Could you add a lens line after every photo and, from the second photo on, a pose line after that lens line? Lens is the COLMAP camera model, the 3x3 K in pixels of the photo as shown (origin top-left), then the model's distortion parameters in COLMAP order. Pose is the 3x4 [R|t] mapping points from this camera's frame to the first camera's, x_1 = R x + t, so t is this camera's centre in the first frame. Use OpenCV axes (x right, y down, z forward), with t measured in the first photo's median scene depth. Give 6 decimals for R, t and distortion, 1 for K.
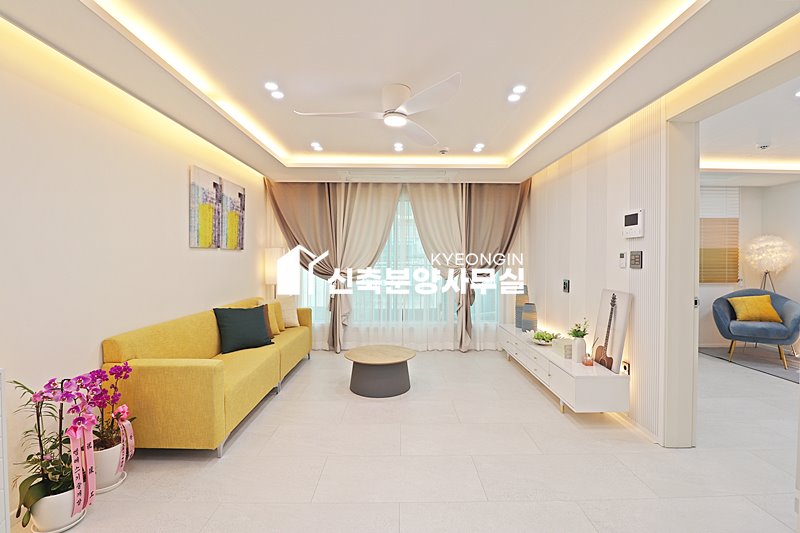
lens RADIAL K [[368.4, 0, 403.8], [0, 368.4, 260.5], [0, 0, 1]] dist [0.000169, -0.014408]
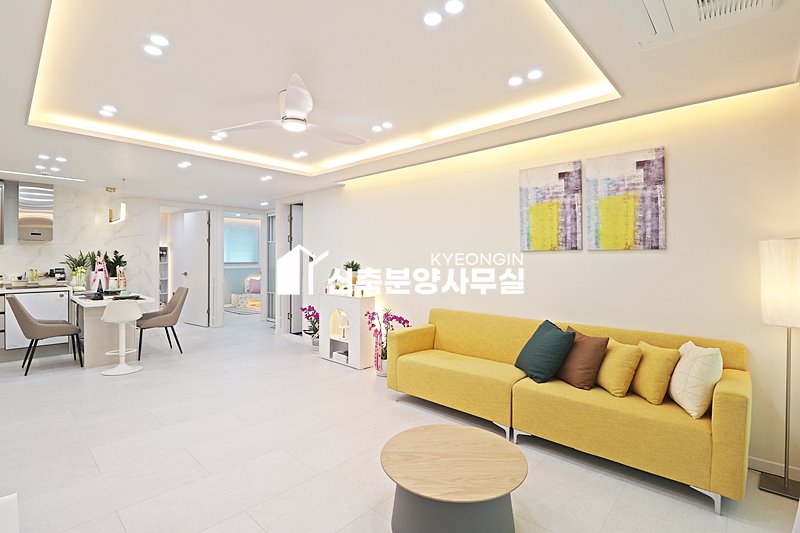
lens RADIAL K [[368.4, 0, 403.8], [0, 368.4, 260.5], [0, 0, 1]] dist [0.000169, -0.014408]
pose [[-0.674607, -0.026699, -0.737694, 0.423558], [-0.031851, 0.999468, -0.007047, 0.006942], [0.737490, 0.018743, -0.675098, 1.596991]]
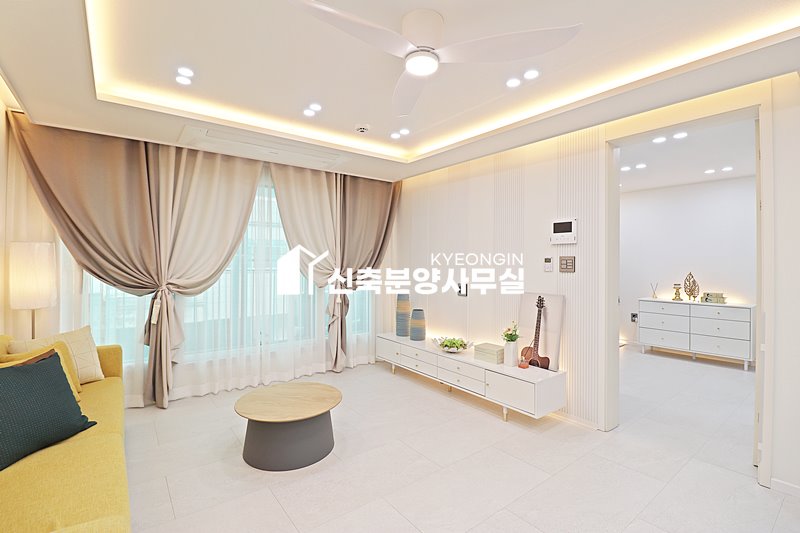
lens RADIAL K [[368.4, 0, 403.8], [0, 368.4, 260.5], [0, 0, 1]] dist [0.000169, -0.014408]
pose [[0.800403, 0.003046, 0.599454, -0.372255], [0.000218, 0.999986, -0.005373, -0.006810], [-0.599462, 0.004432, 0.800391, 0.376885]]
